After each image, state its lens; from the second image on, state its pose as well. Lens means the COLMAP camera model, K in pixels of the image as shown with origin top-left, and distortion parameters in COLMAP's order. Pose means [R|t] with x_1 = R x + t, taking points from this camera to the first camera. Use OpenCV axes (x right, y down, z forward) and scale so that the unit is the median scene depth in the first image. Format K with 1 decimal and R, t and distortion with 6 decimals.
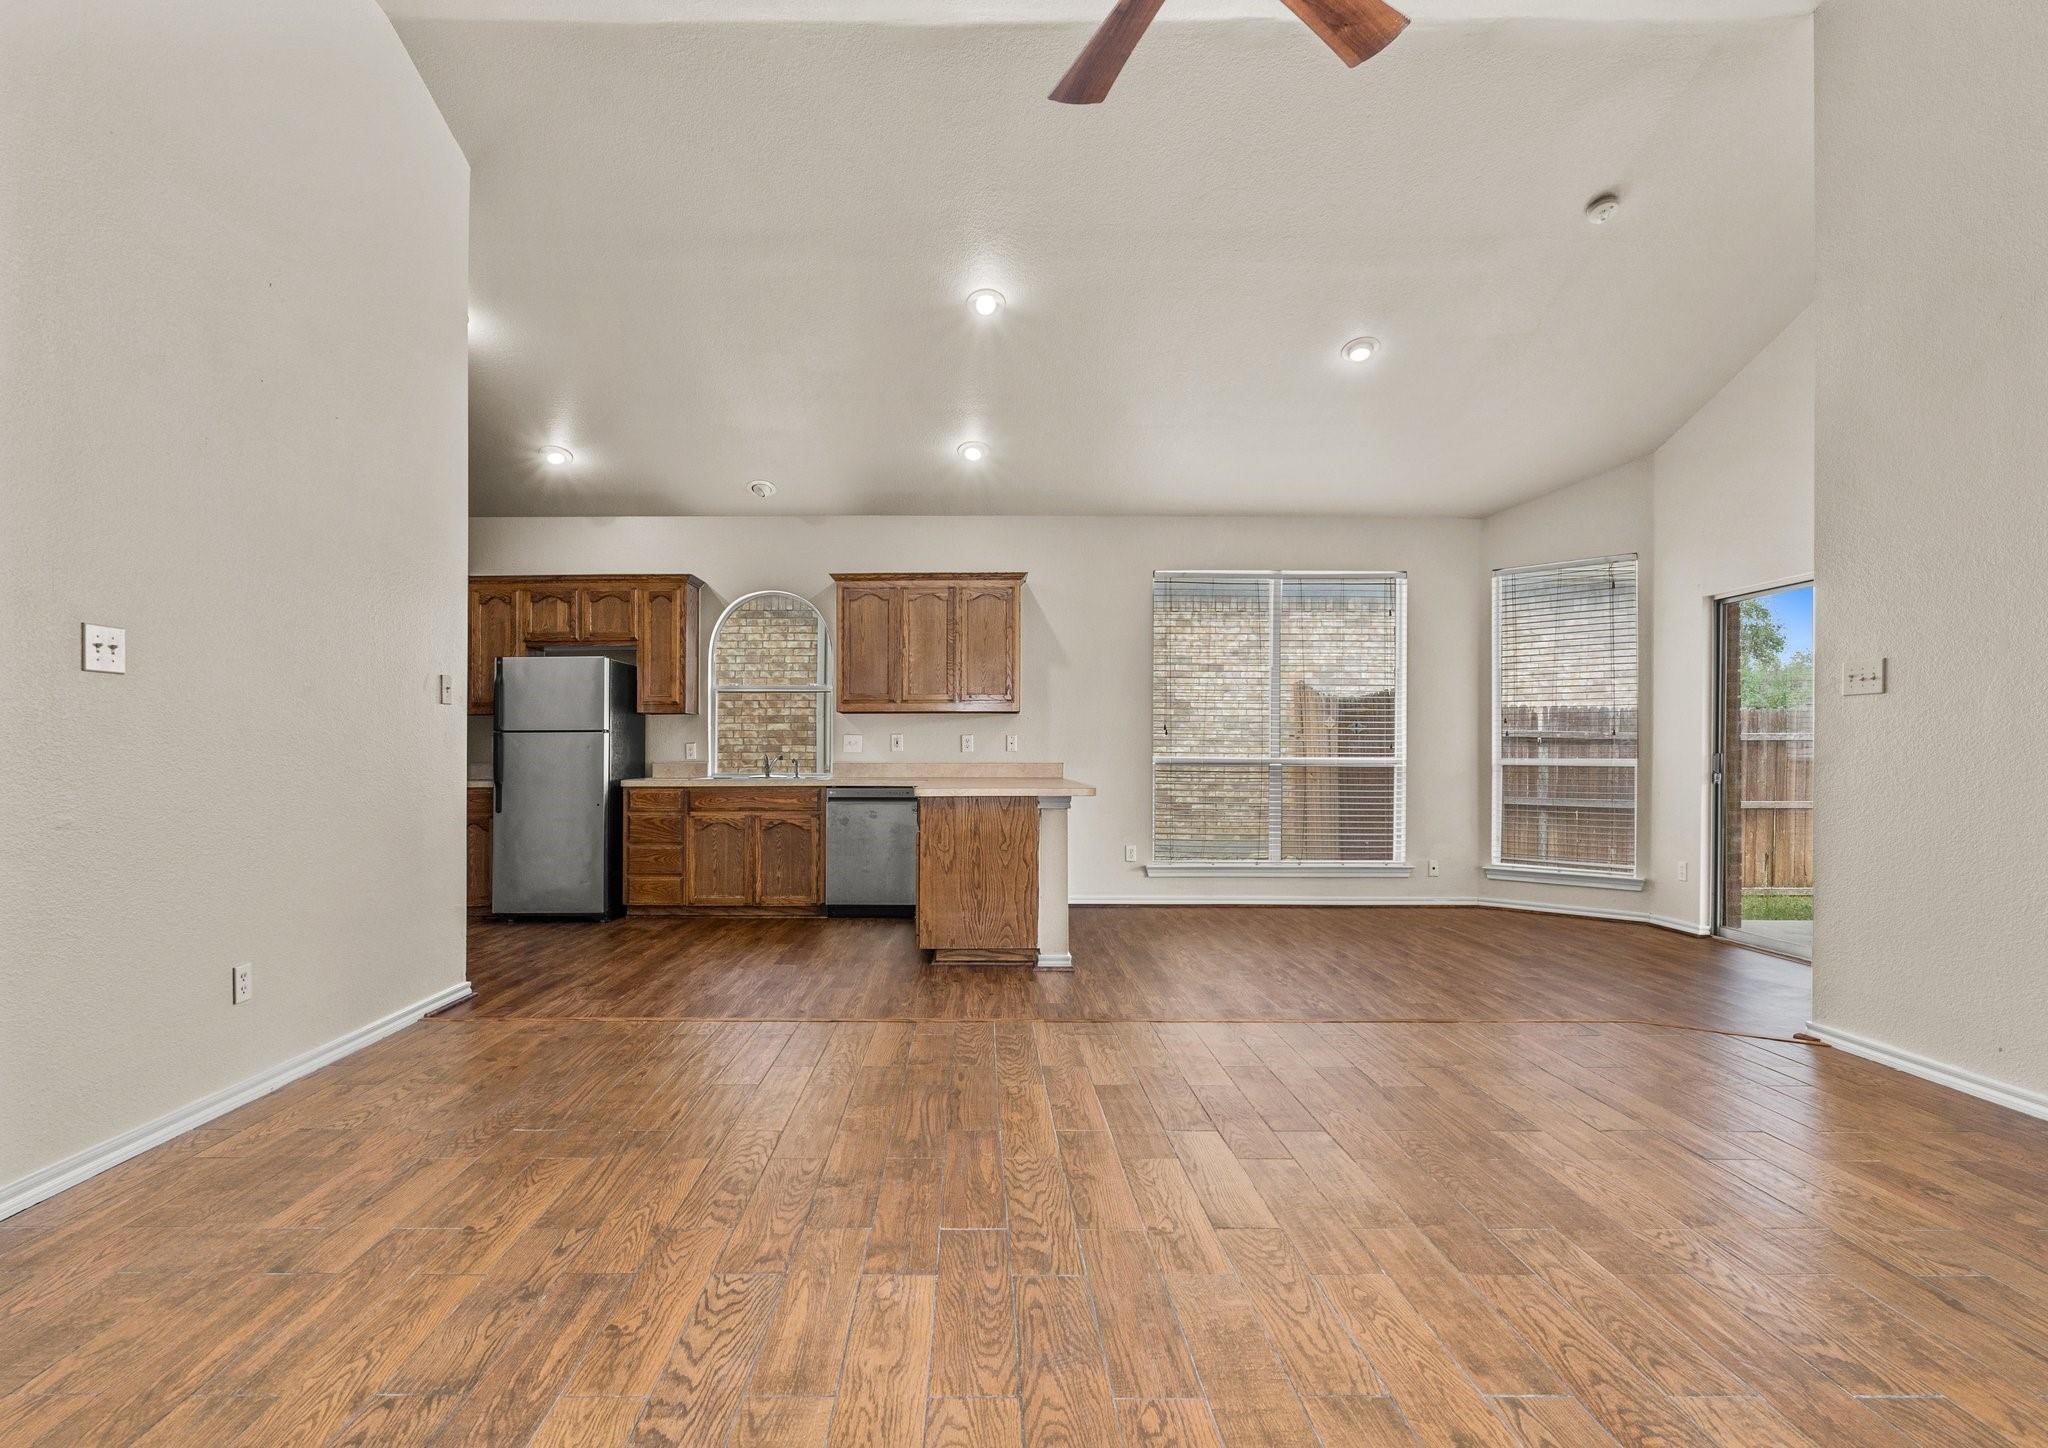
lens RADIAL K [[1036.5, 0, 967.7], [0, 1036.5, 753.0], [0, 0, 1]] dist [-0.008048, 0.002533]
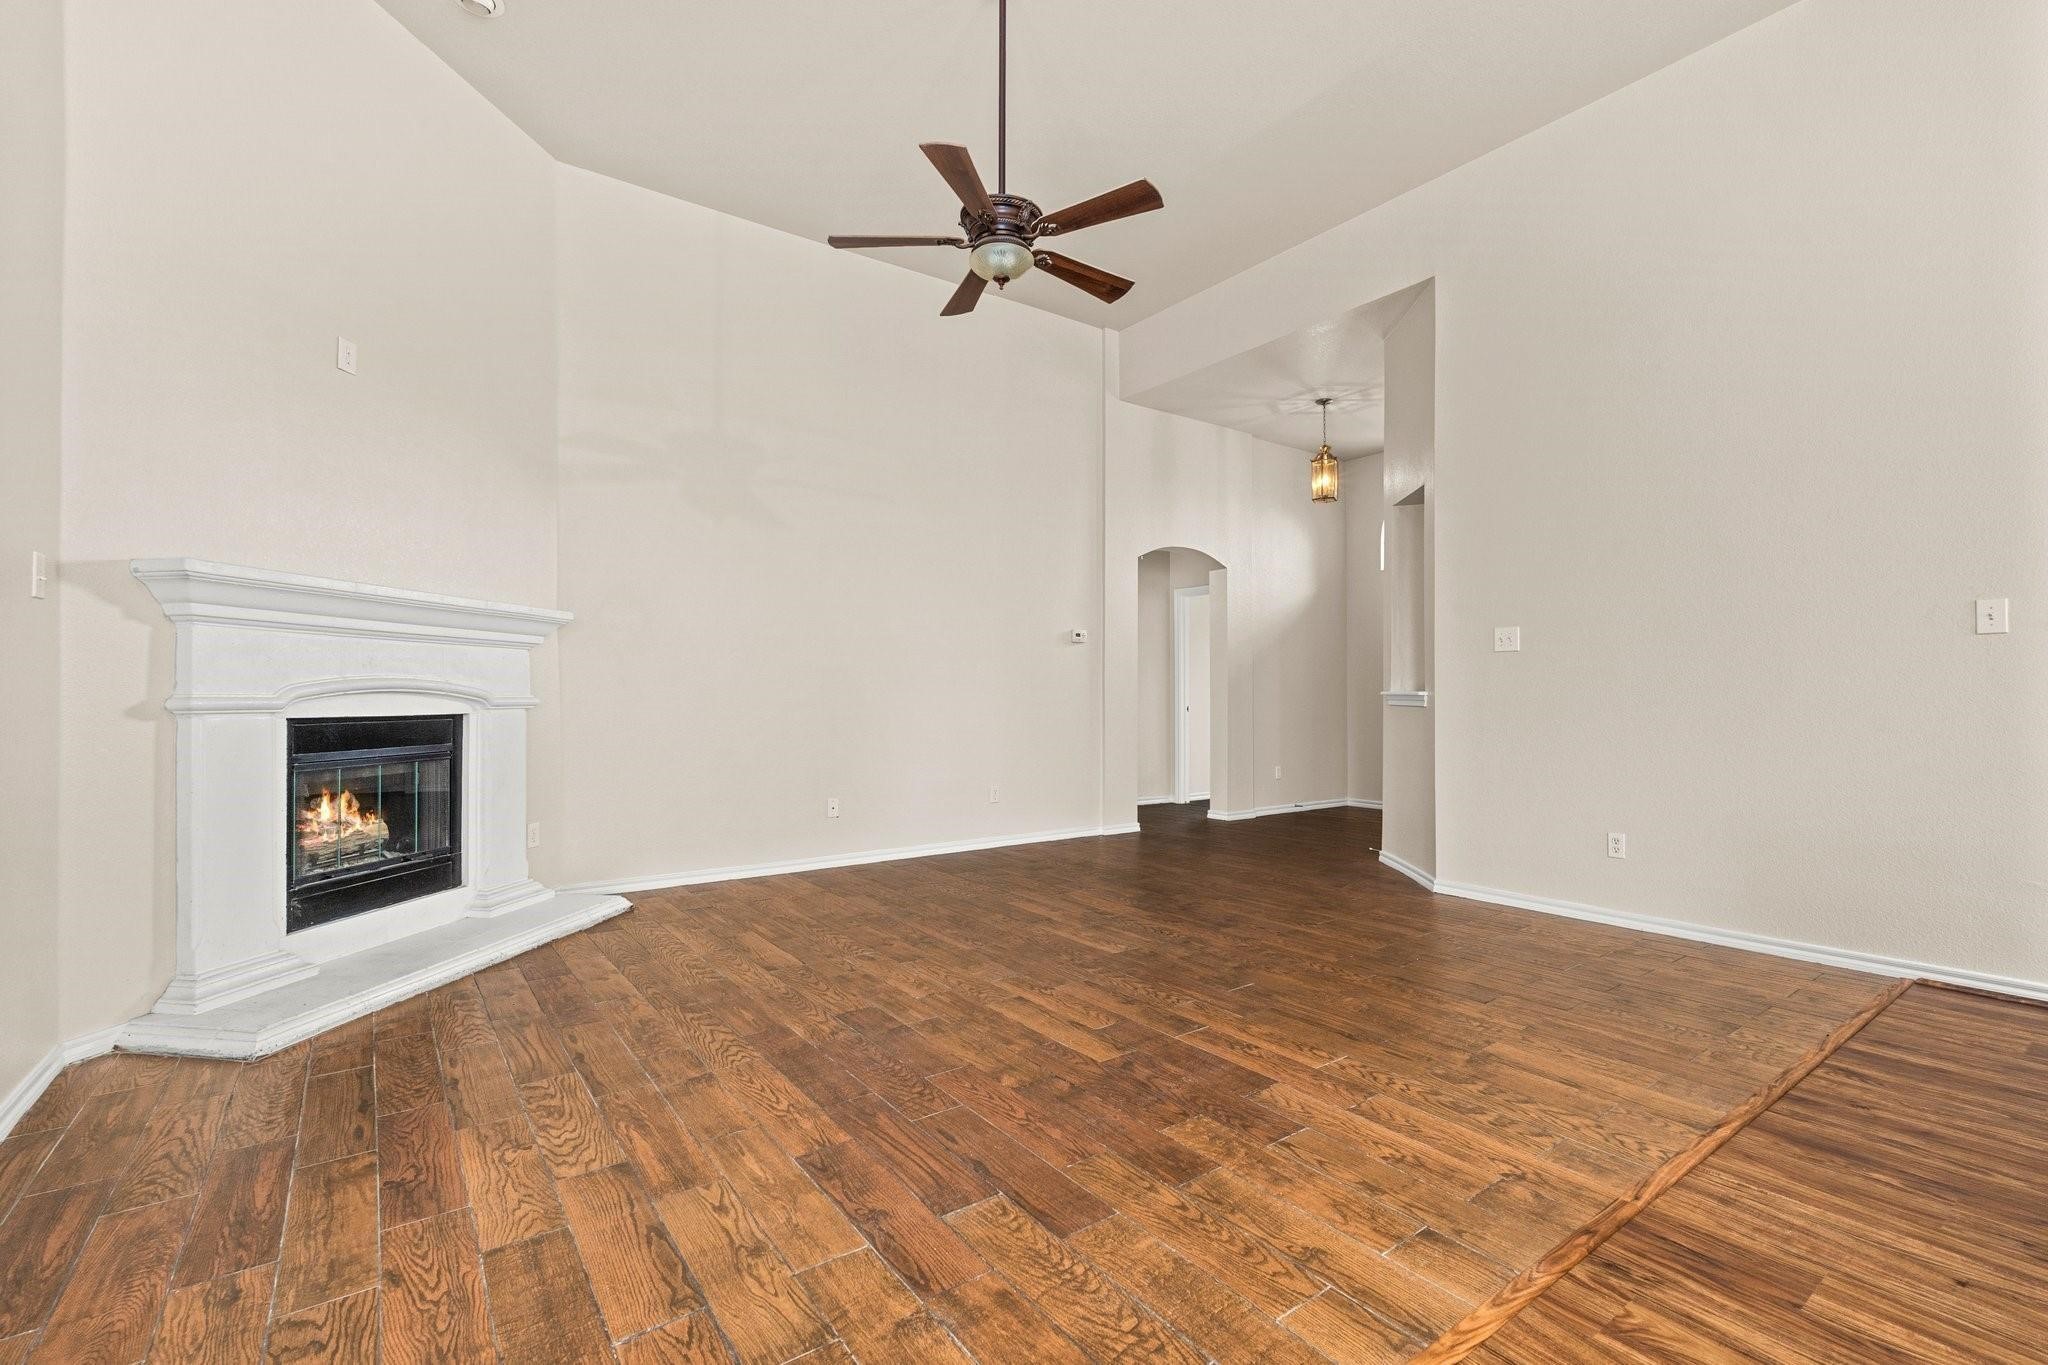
lens RADIAL K [[912.3, 0, 1034.8], [0, 912.3, 679.4], [0, 0, 1]] dist [-0.005406, 0.001276]
pose [[-0.800167, -0.008227, -0.599721, 0.379941], [0.001307, 0.999880, -0.015460, 0.000614], [0.599776, -0.013155, -0.800060, 0.766624]]
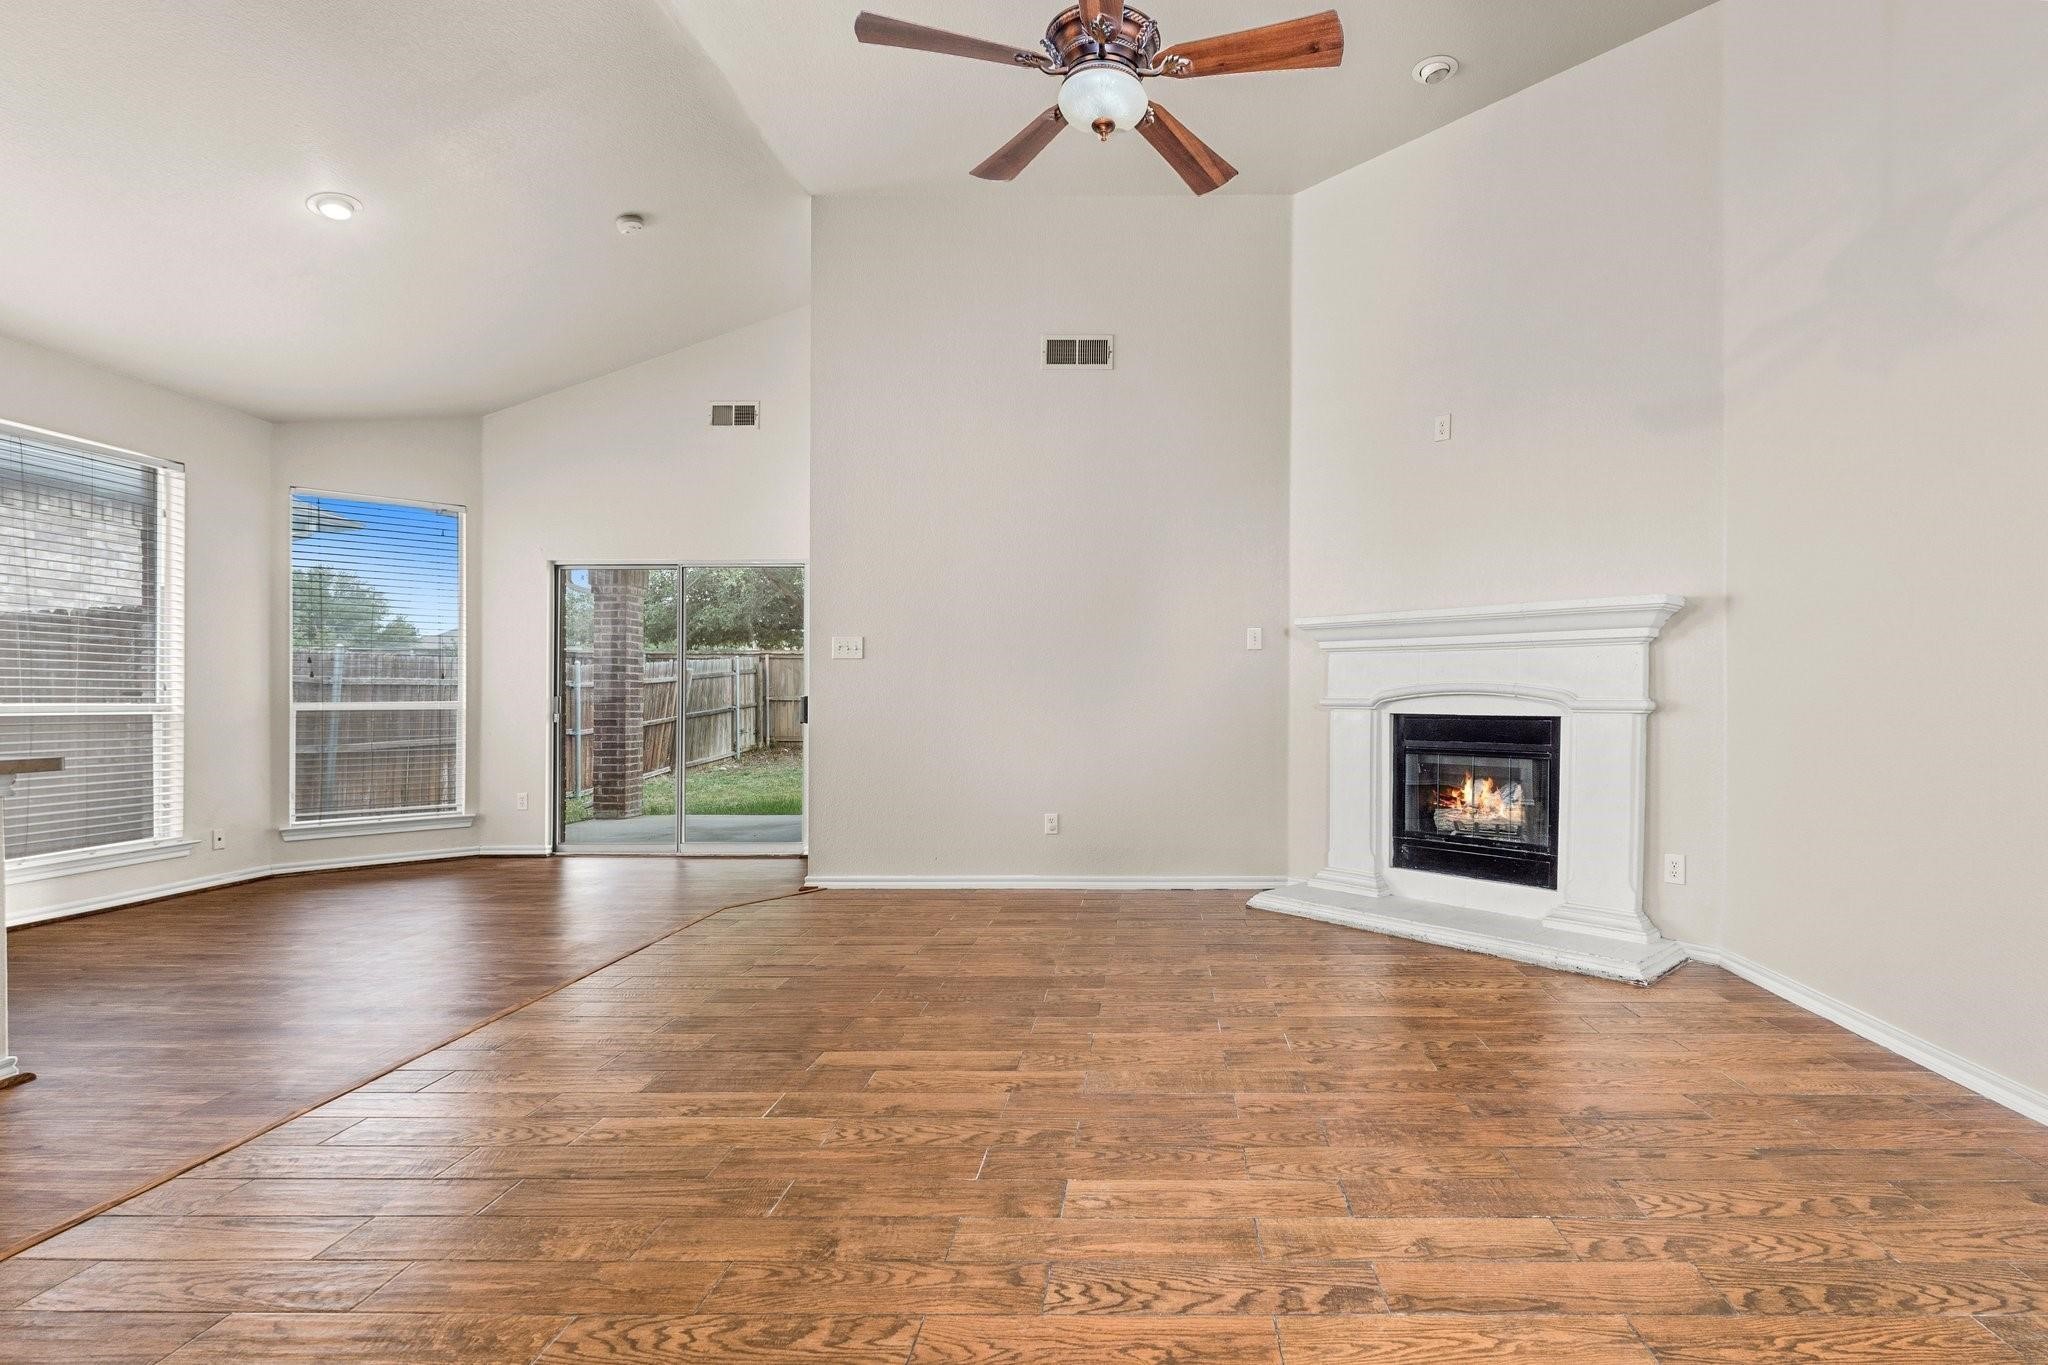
lens RADIAL K [[958.6, 0, 1160.5], [0, 958.6, 701.1], [0, 0, 1]] dist [-0.005479, 0.000893]
pose [[-0.006170, -0.006754, 0.999958, -0.339424], [0.000814, 0.999977, 0.006759, -0.001212], [-0.999981, 0.000855, -0.006164, 0.299419]]
